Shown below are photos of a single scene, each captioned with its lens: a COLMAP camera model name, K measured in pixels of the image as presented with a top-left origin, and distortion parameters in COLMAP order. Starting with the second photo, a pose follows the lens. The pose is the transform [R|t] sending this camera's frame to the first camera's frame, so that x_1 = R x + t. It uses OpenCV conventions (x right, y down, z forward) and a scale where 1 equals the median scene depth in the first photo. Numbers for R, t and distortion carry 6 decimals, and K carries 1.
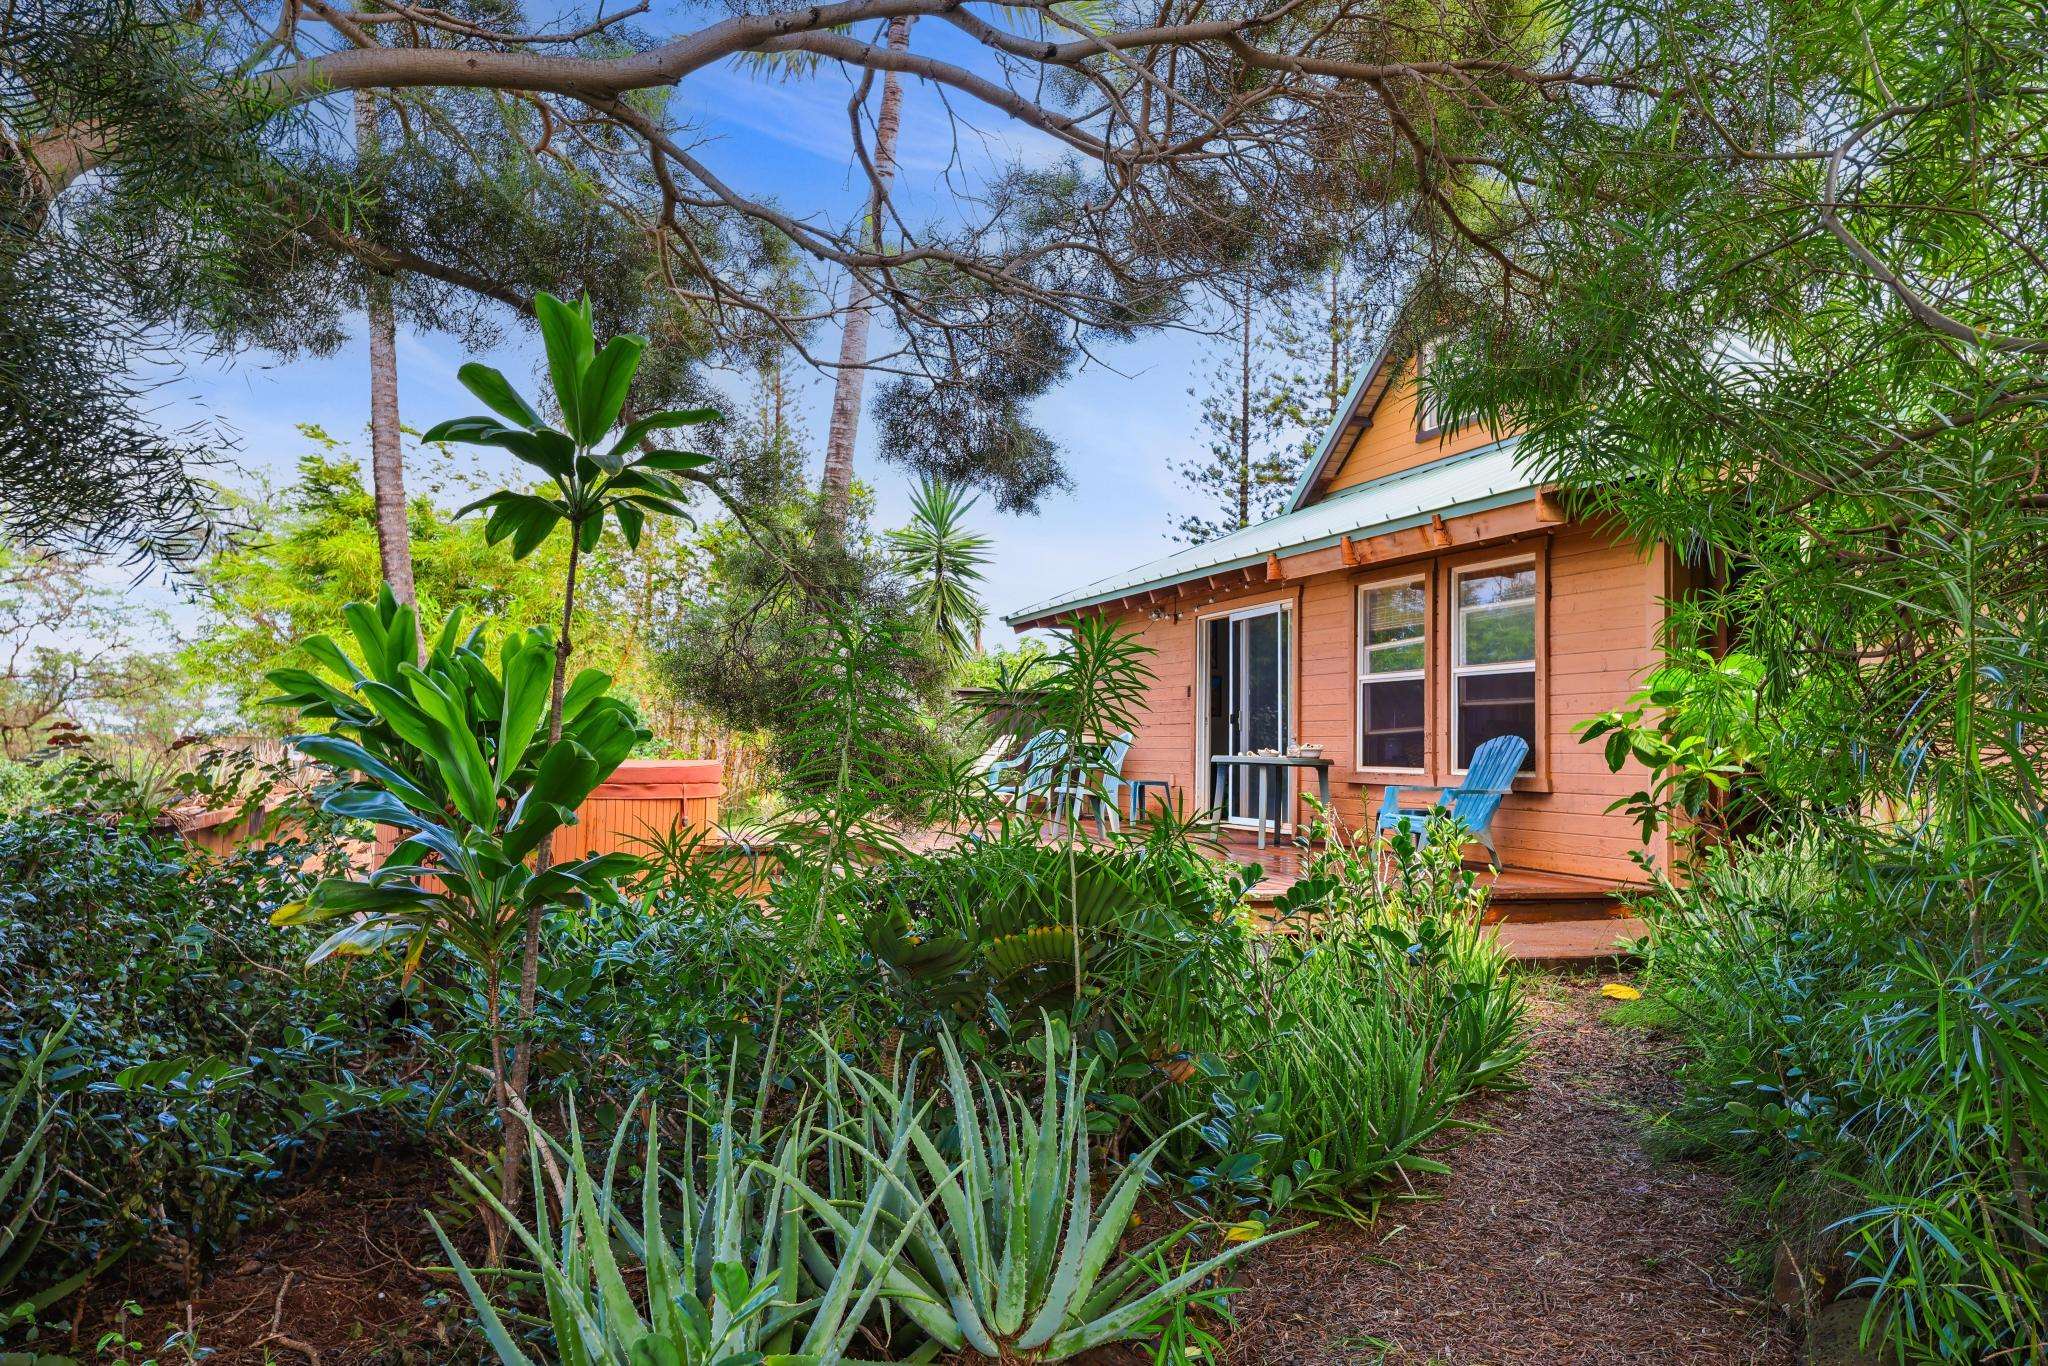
lens RADIAL K [[1320.4, 0, 1024.0], [0, 1320.4, 683.0], [0, 0, 1]] dist [0.006352, 0.001549]
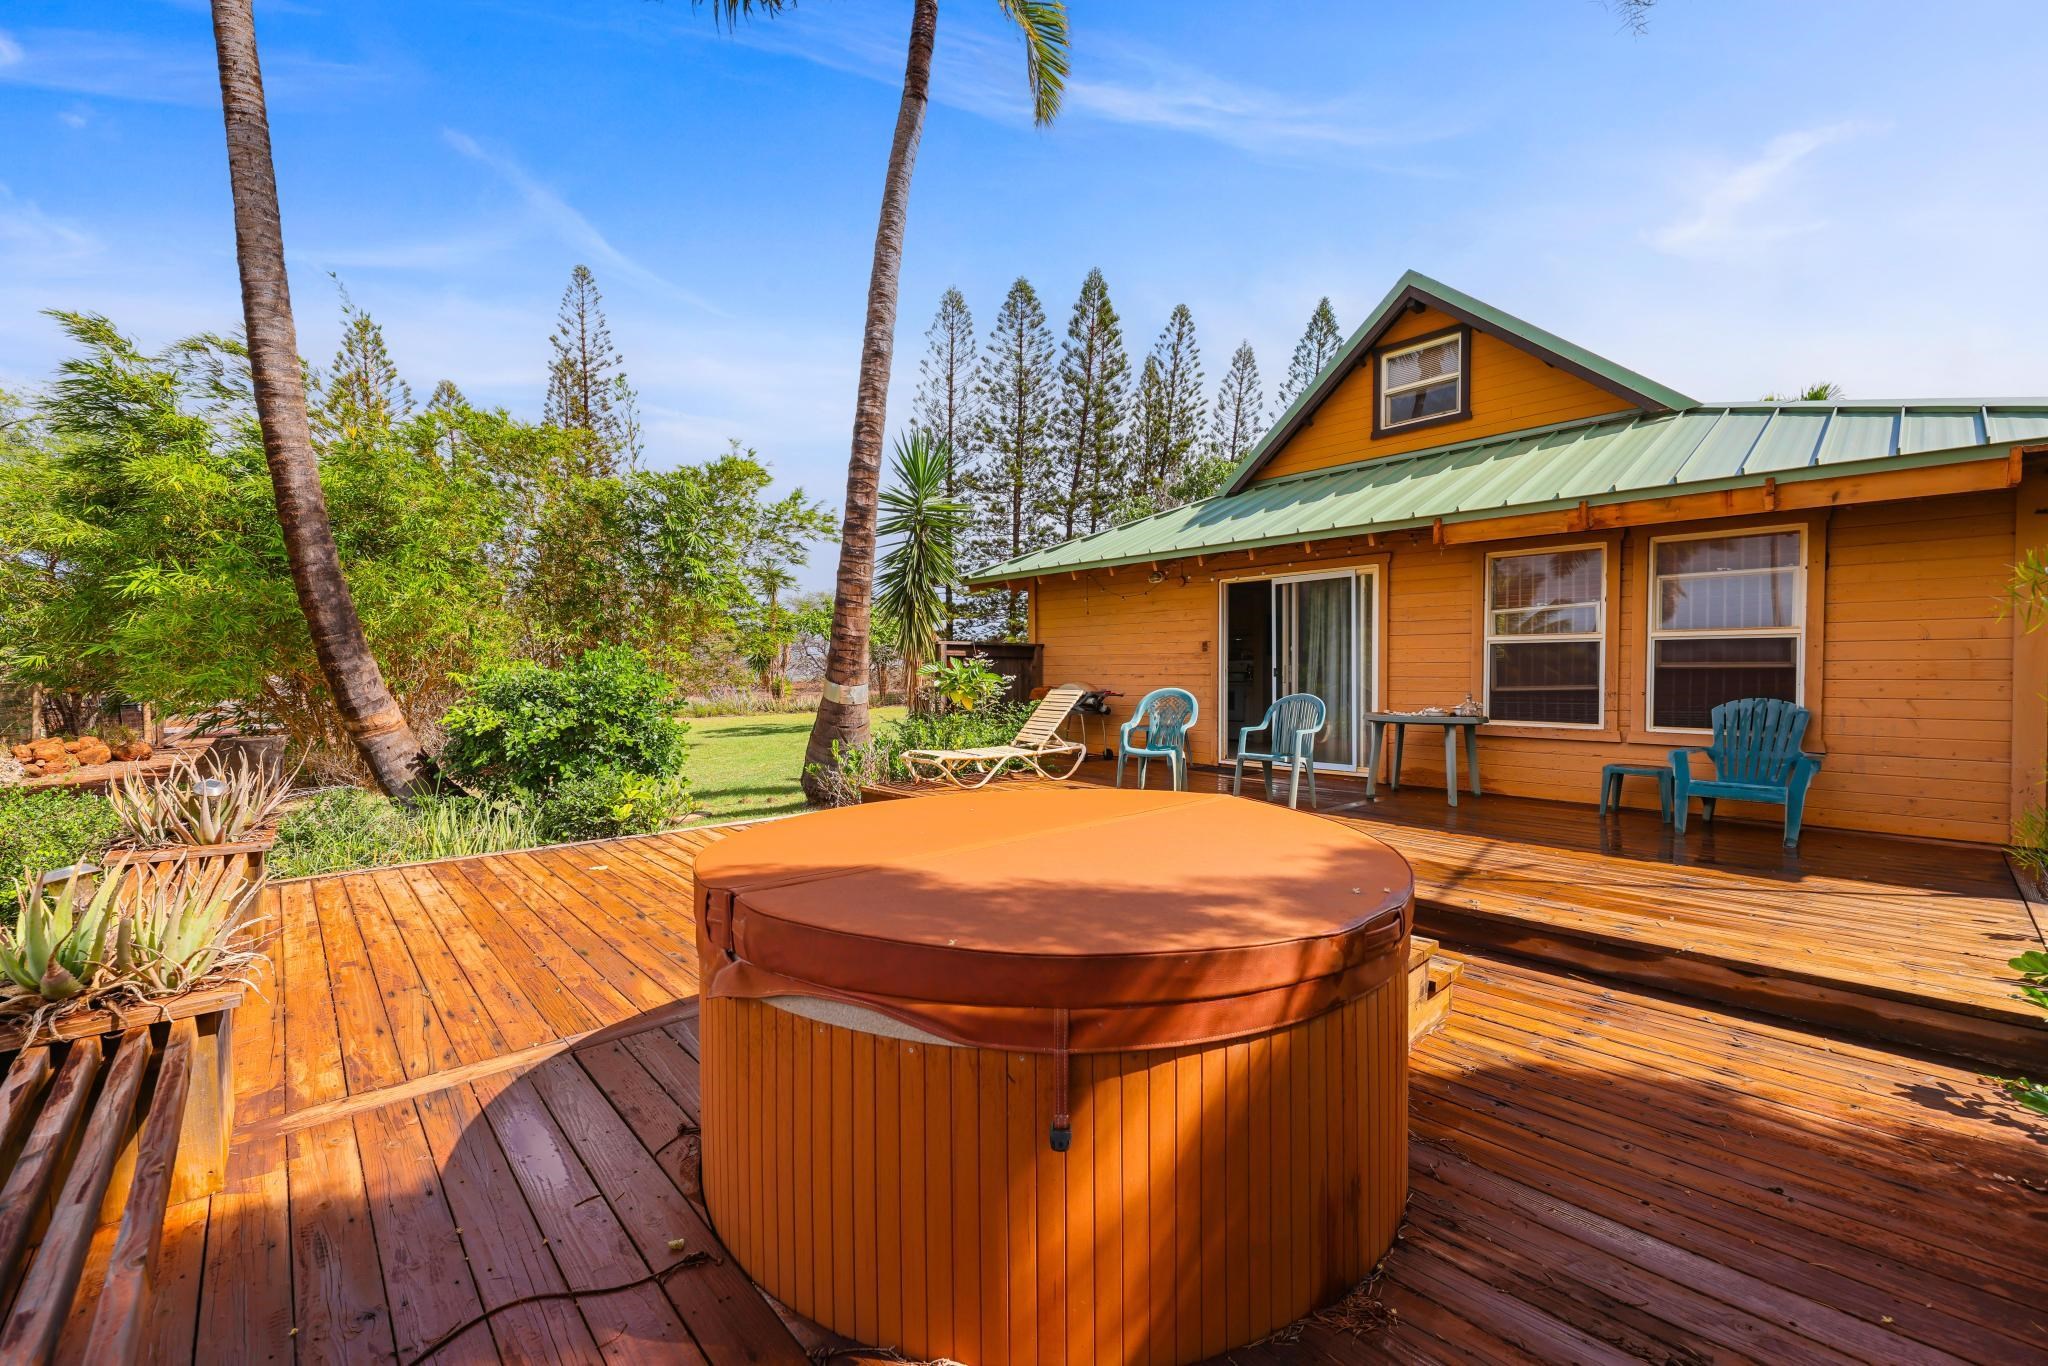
lens RADIAL K [[817.3, 0, 1024.0], [0, 817.3, 683.0], [0, 0, 1]] dist [0.000847, 0.000159]
pose [[0.922503, -0.014272, 0.385725, -0.352822], [-0.009759, 0.998134, 0.060270, -0.003921], [-0.385866, -0.059363, 0.920643, 0.506416]]
